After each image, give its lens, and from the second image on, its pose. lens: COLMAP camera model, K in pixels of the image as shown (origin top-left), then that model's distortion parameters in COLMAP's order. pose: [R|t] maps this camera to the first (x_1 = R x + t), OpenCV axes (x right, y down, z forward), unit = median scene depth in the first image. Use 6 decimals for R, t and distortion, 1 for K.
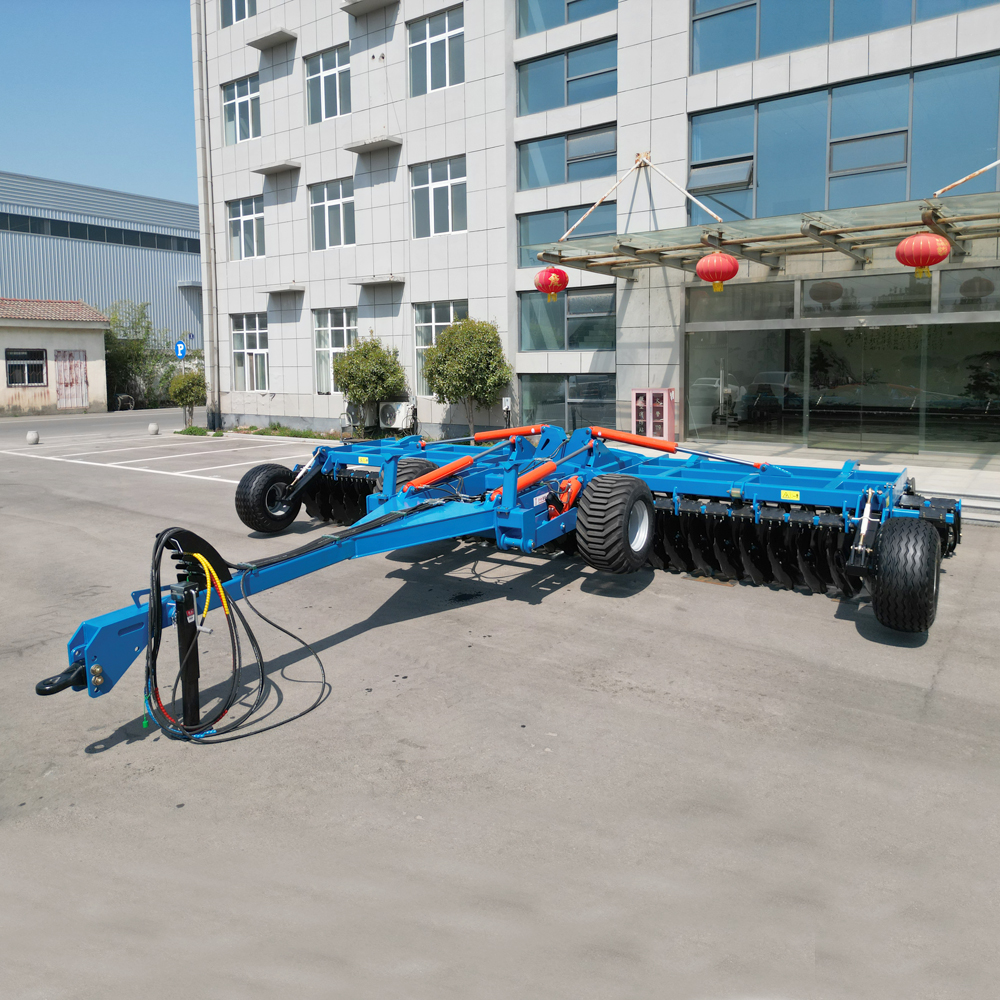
lens RADIAL K [[818.0, 0, 500.4], [0, 818.0, 446.3], [0, 0, 1]] dist [0.051585, -0.047005]
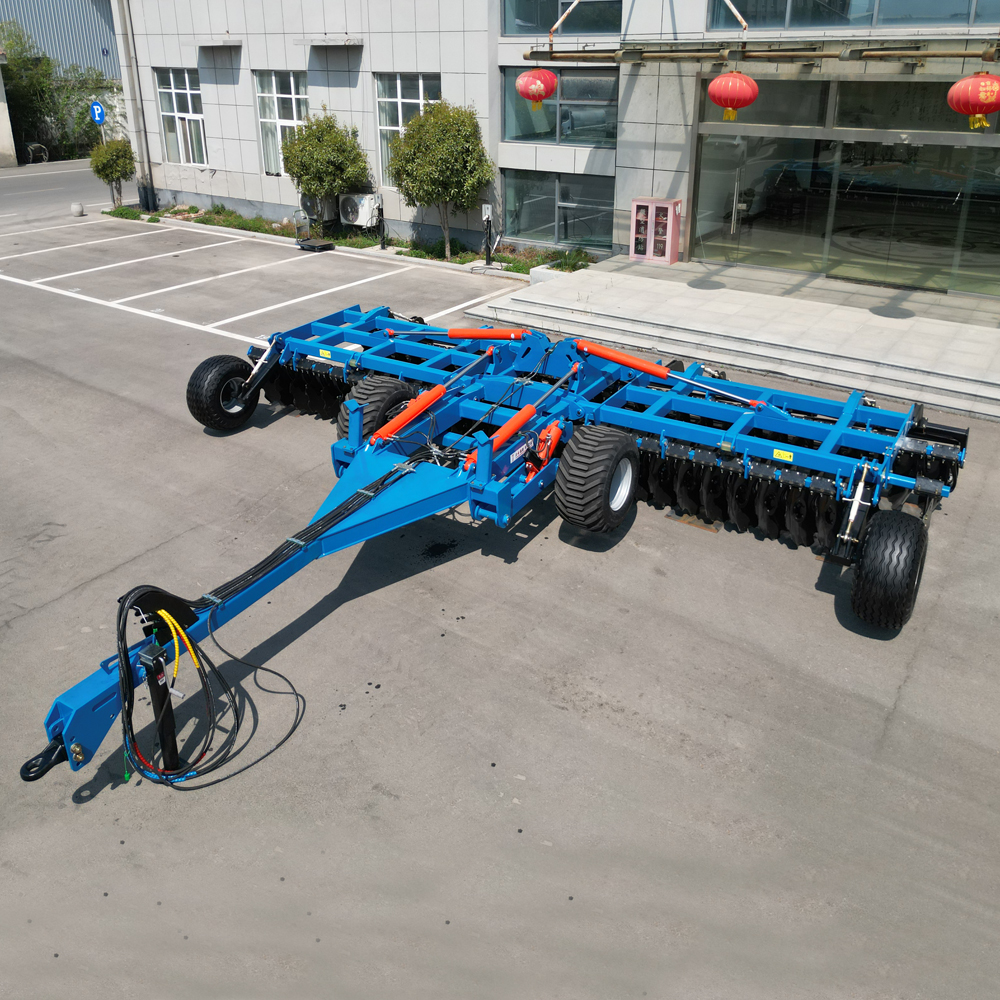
lens RADIAL K [[924.8, 0, 493.2], [0, 924.8, 425.0], [0, 0, 1]] dist [0.038142, -0.015059]
pose [[0.999944, 0.000635, 0.010580, 0.004528], [-0.003515, 0.961587, 0.274479, -0.119611], [-0.009999, -0.274501, 0.961535, -0.002378]]
